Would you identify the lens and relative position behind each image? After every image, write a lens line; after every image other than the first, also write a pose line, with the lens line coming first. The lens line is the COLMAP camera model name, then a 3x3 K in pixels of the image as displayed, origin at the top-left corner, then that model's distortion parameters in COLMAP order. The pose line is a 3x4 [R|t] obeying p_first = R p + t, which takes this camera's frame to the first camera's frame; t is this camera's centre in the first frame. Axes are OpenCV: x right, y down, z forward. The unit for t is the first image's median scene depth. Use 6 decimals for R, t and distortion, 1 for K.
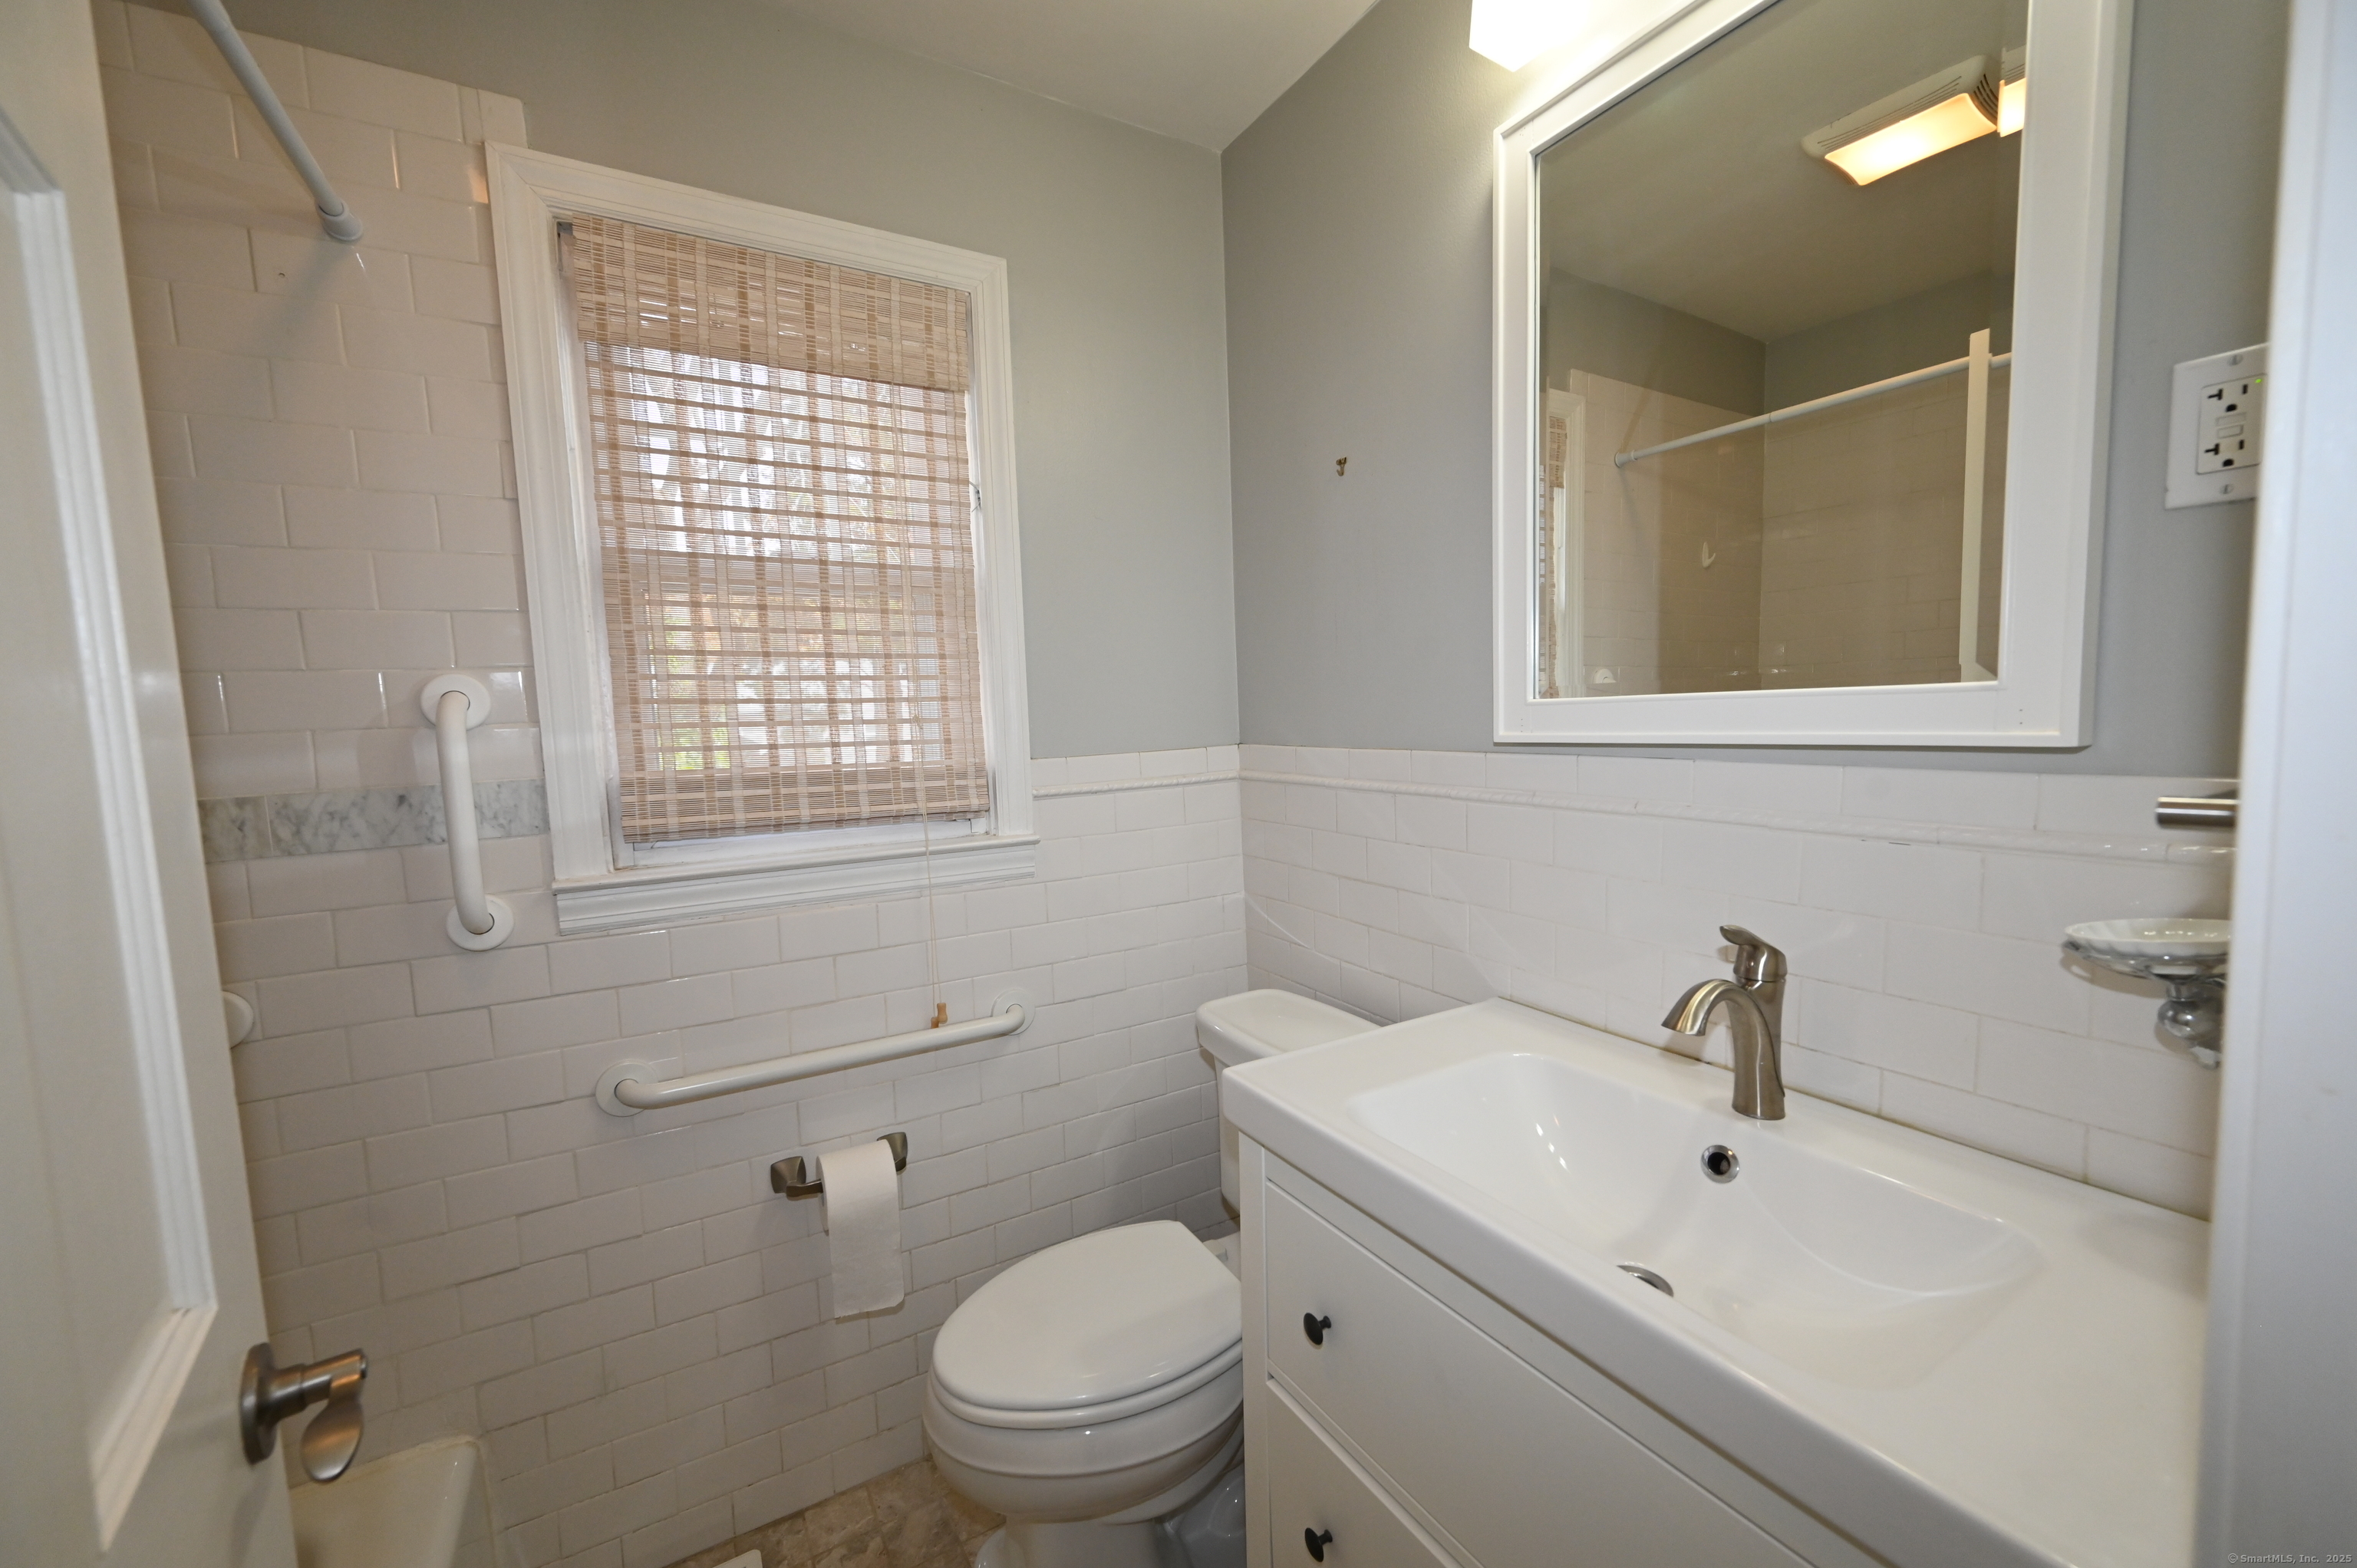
lens RADIAL K [[932.5, 0, 1173.0], [0, 932.5, 796.7], [0, 0, 1]] dist [0.003354, 0.000985]
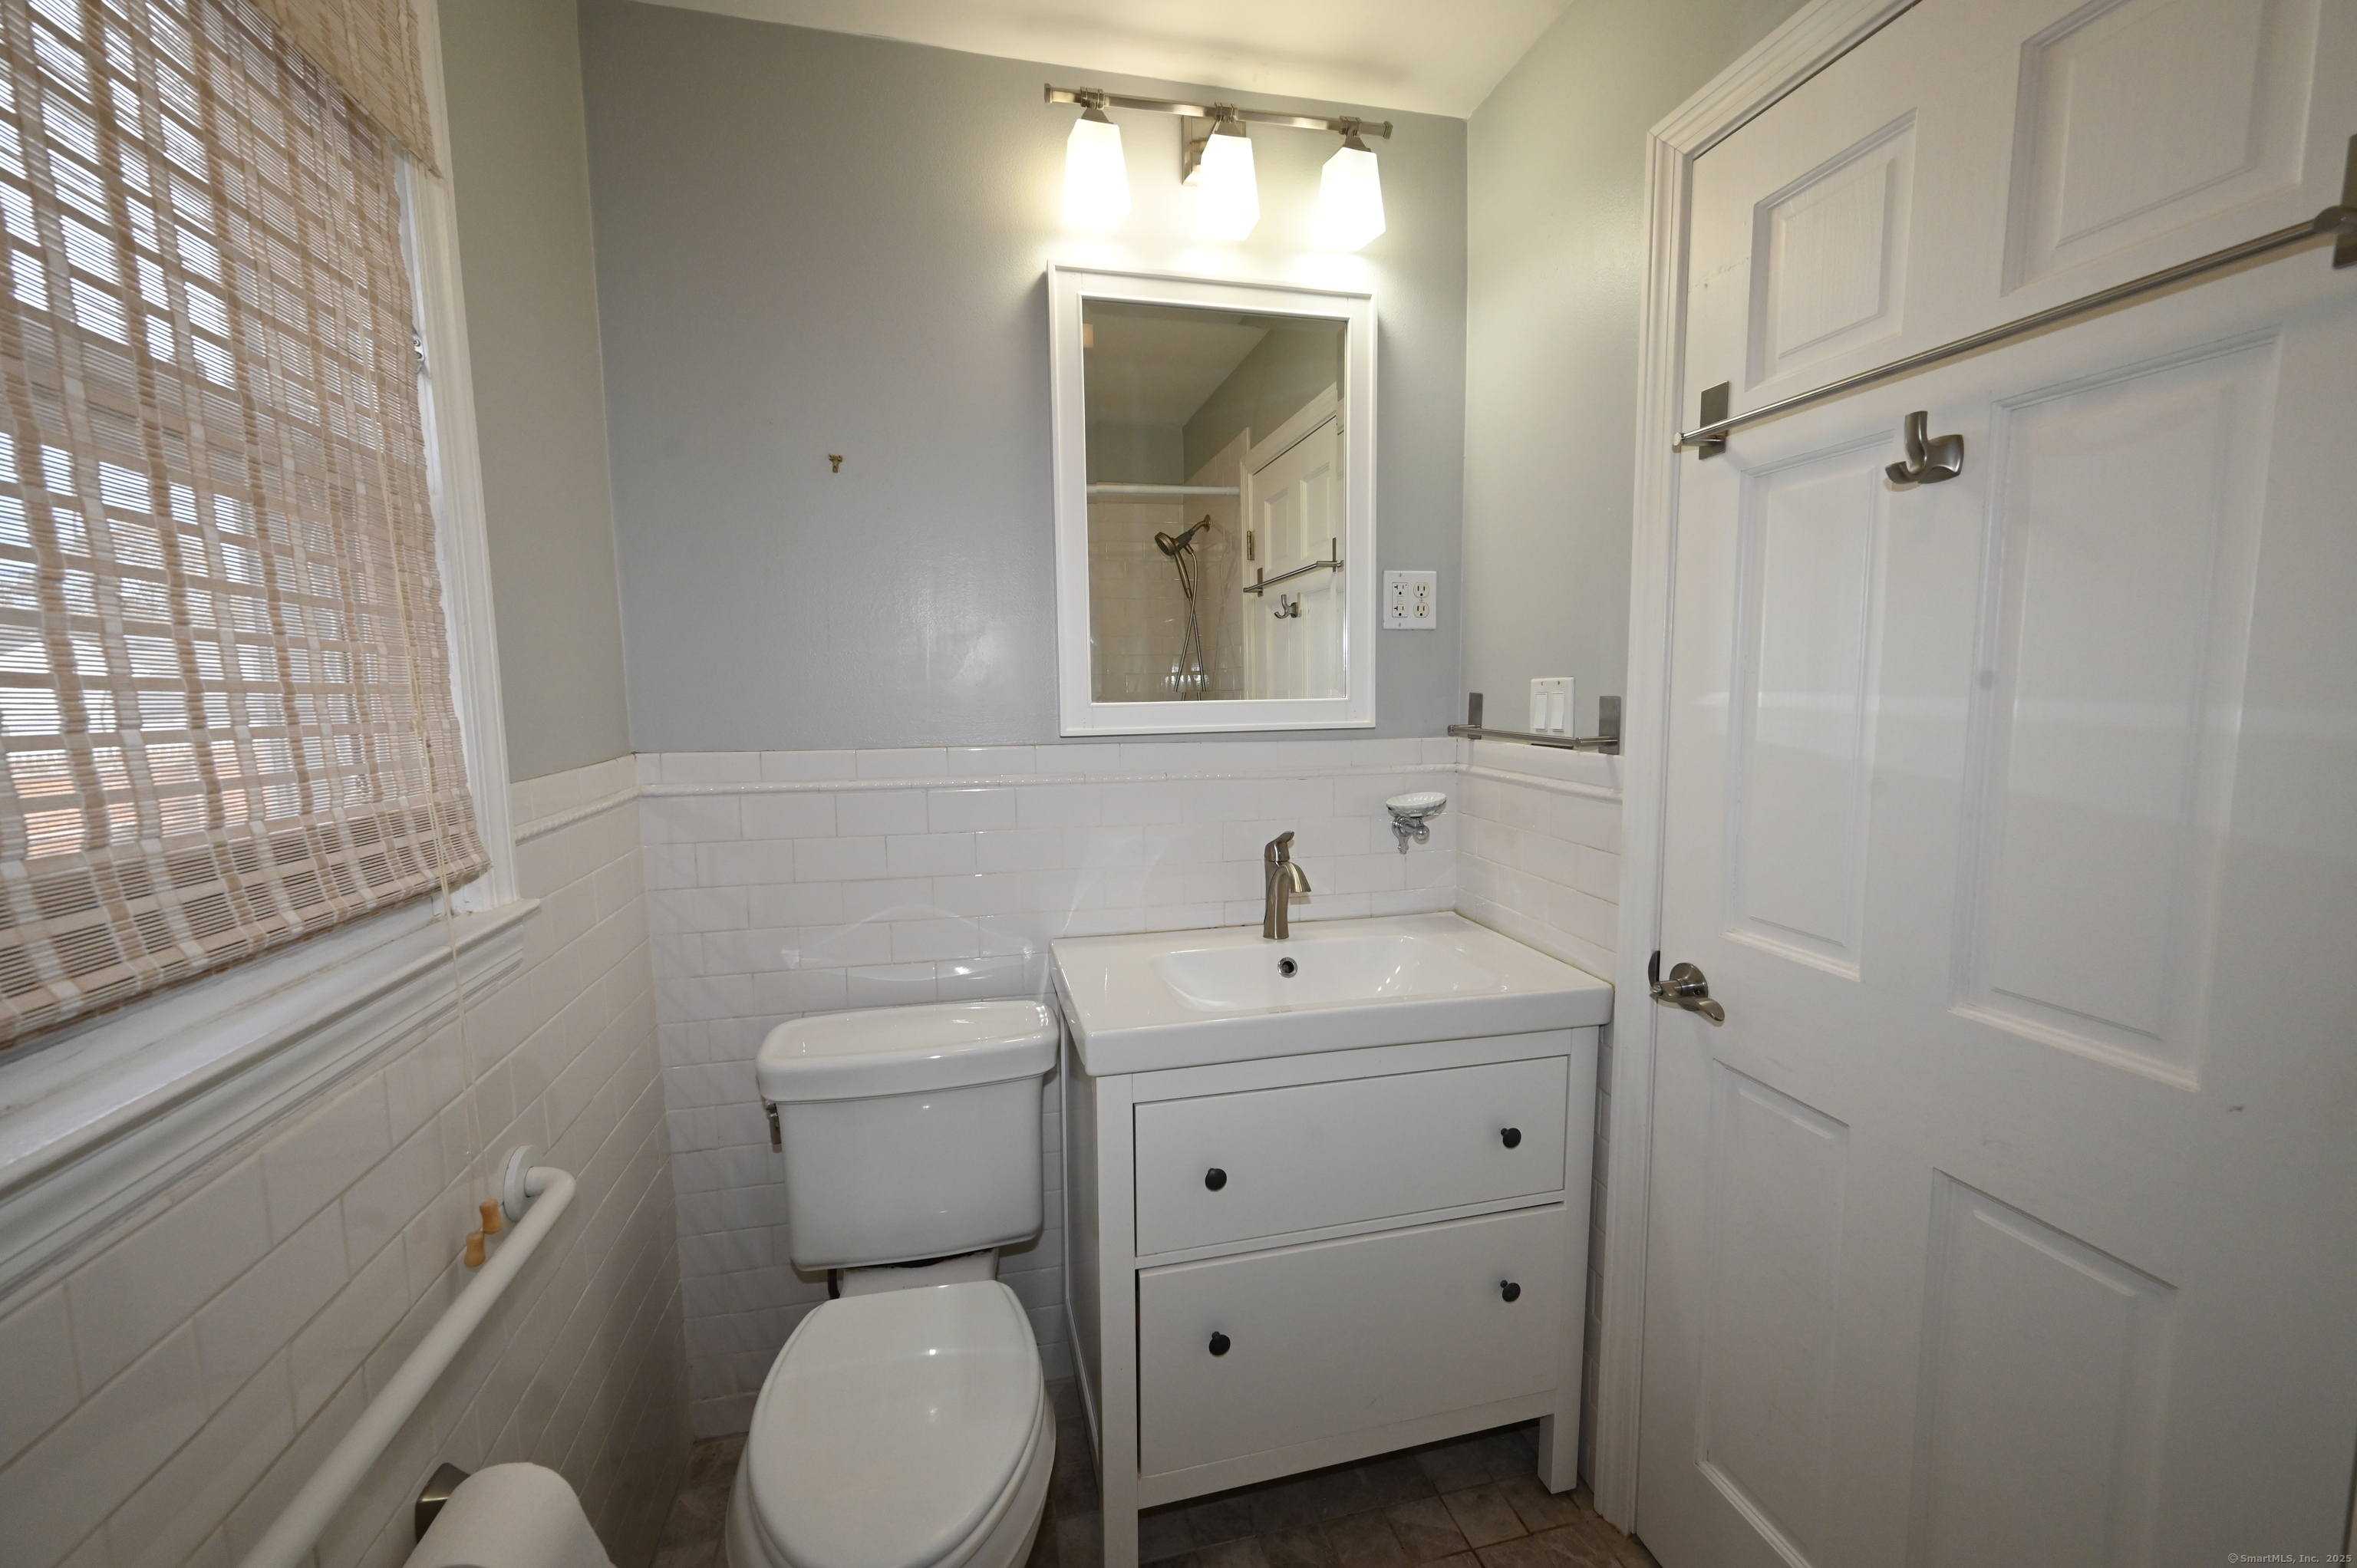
lens RADIAL K [[932.5, 0, 1182.3], [0, 932.5, 787.1], [0, 0, 1]] dist [0.003354, 0.000985]
pose [[0.283294, -0.073298, 0.956228, -0.745315], [0.089980, 0.994708, 0.049590, -0.034210], [-0.954803, 0.071993, 0.288390, 0.431643]]
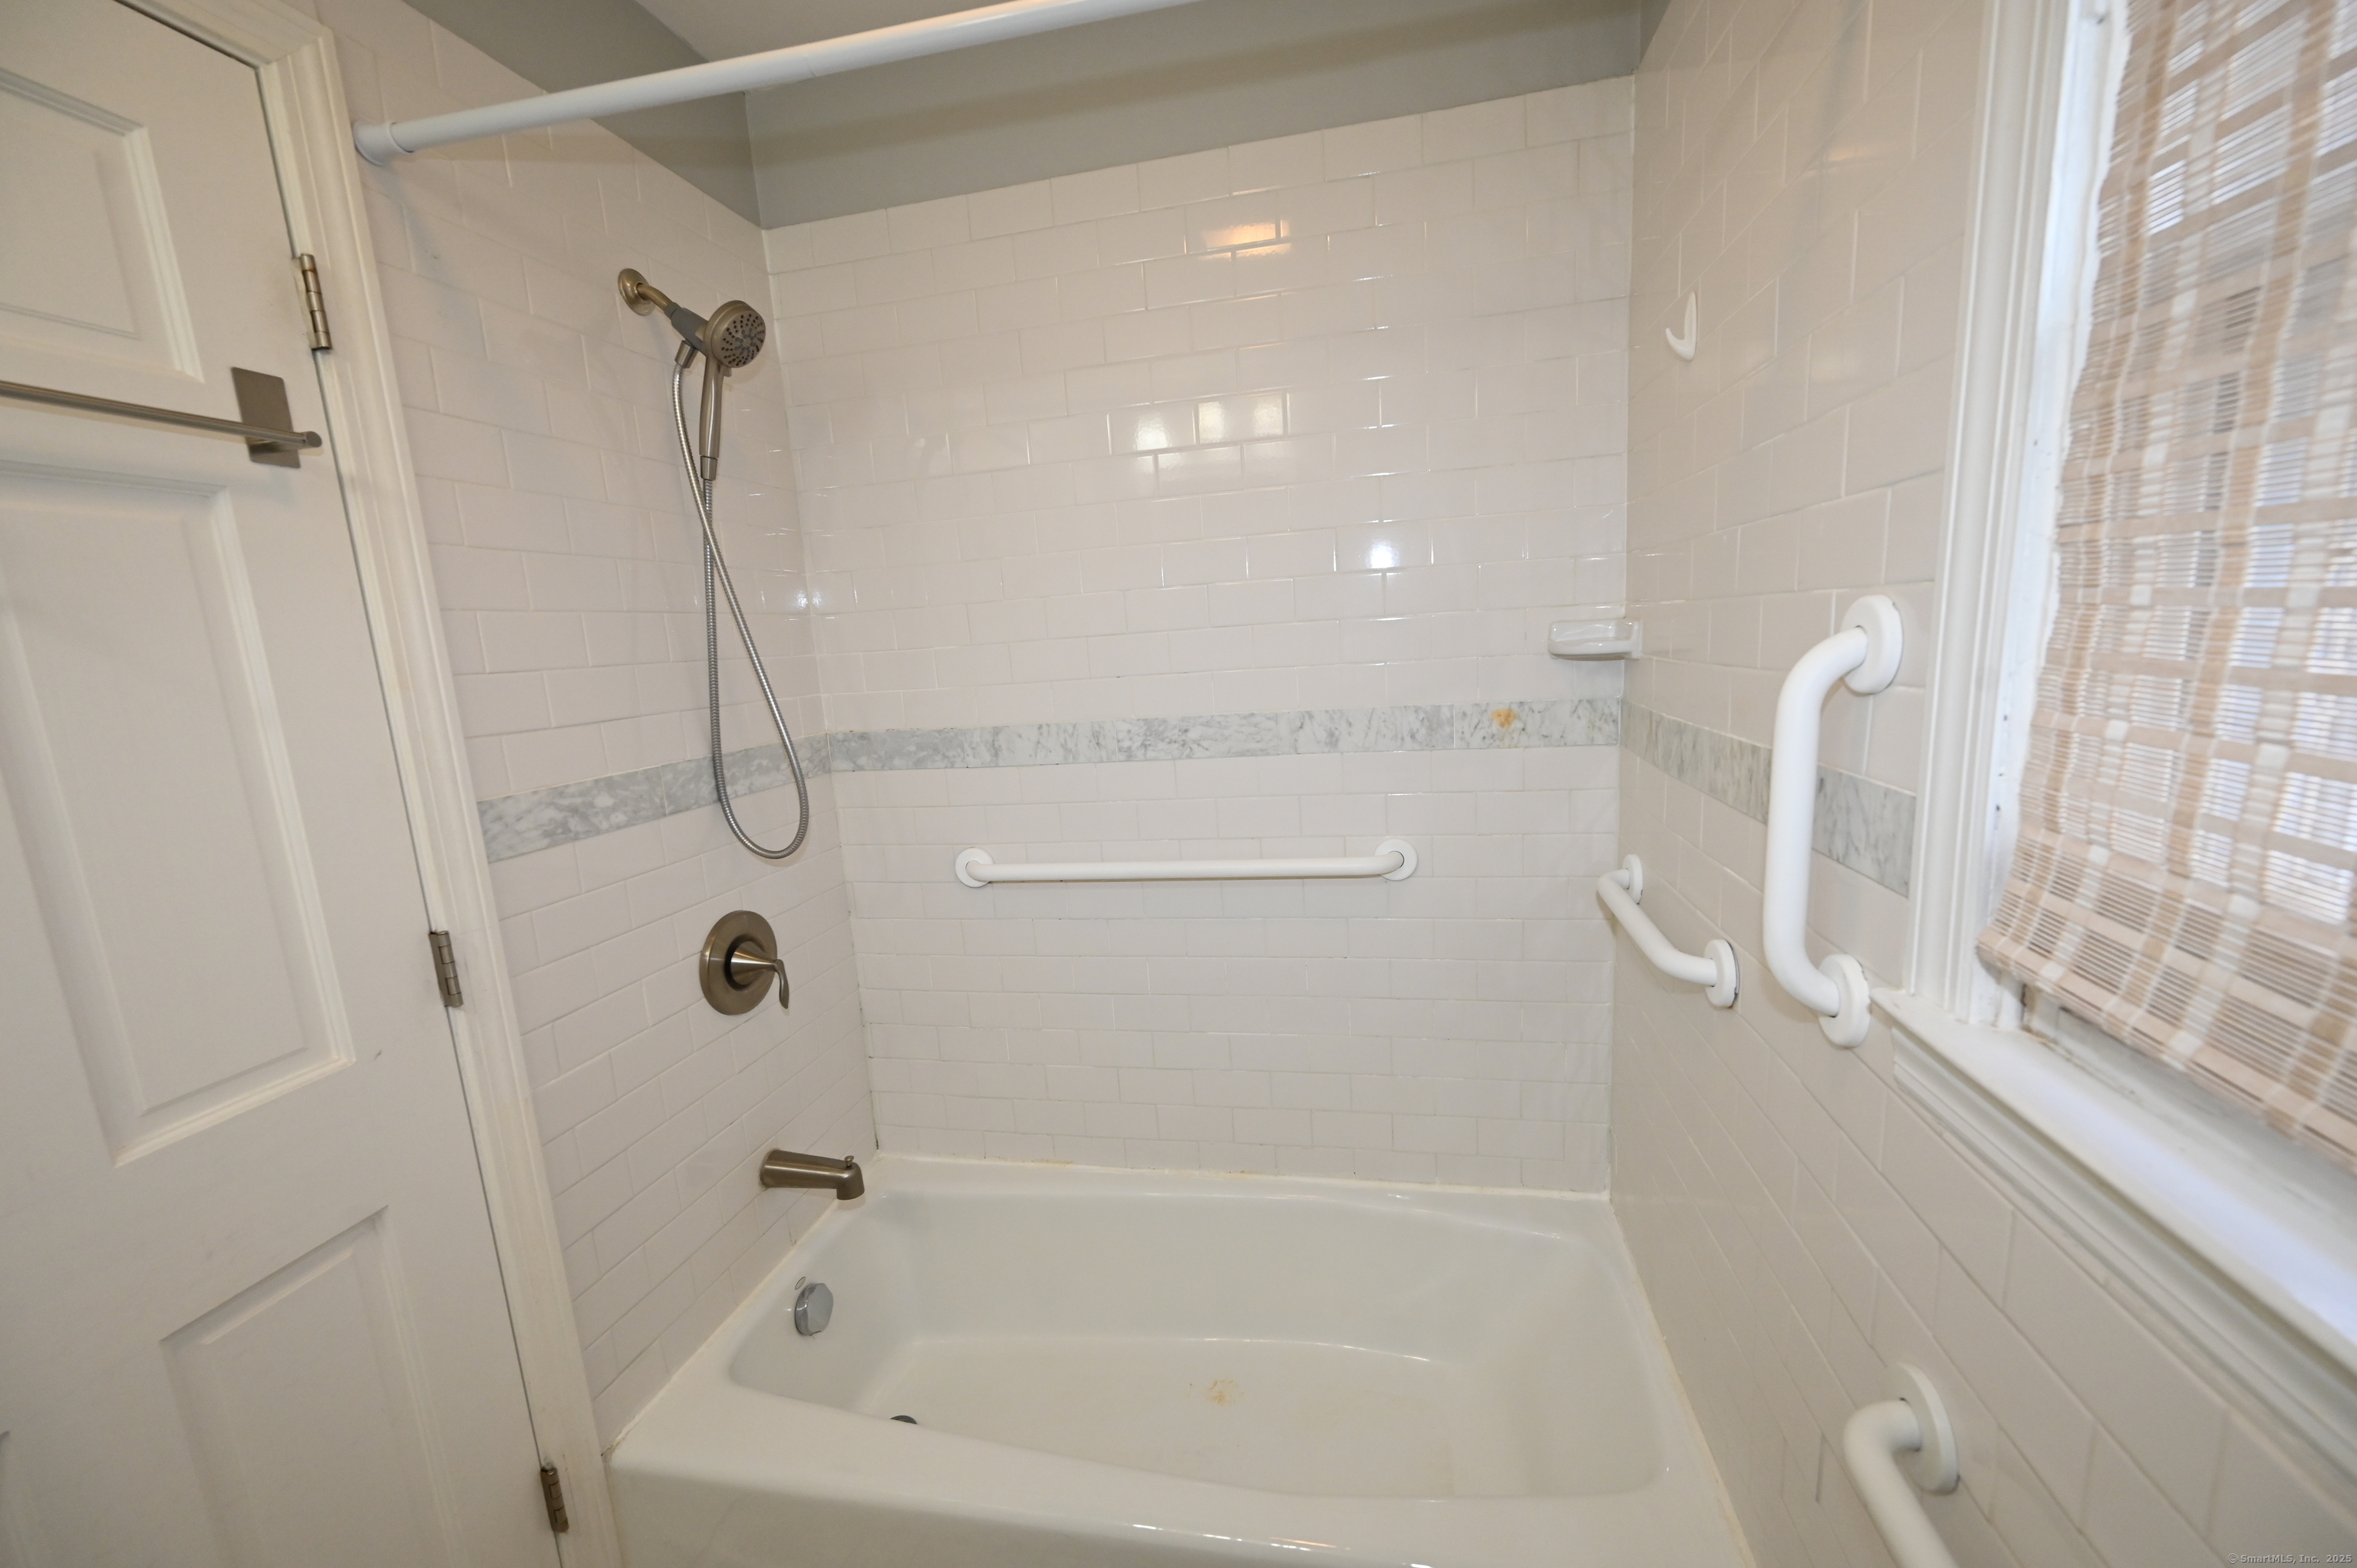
lens RADIAL K [[932.5, 0, 1192.0], [0, 932.5, 780.5], [0, 0, 1]] dist [0.003354, 0.000985]
pose [[-0.654628, 0.185056, -0.732950, -0.028184], [-0.005491, 0.968384, 0.249402, -0.143214], [0.755931, 0.167290, -0.632916, 0.934250]]
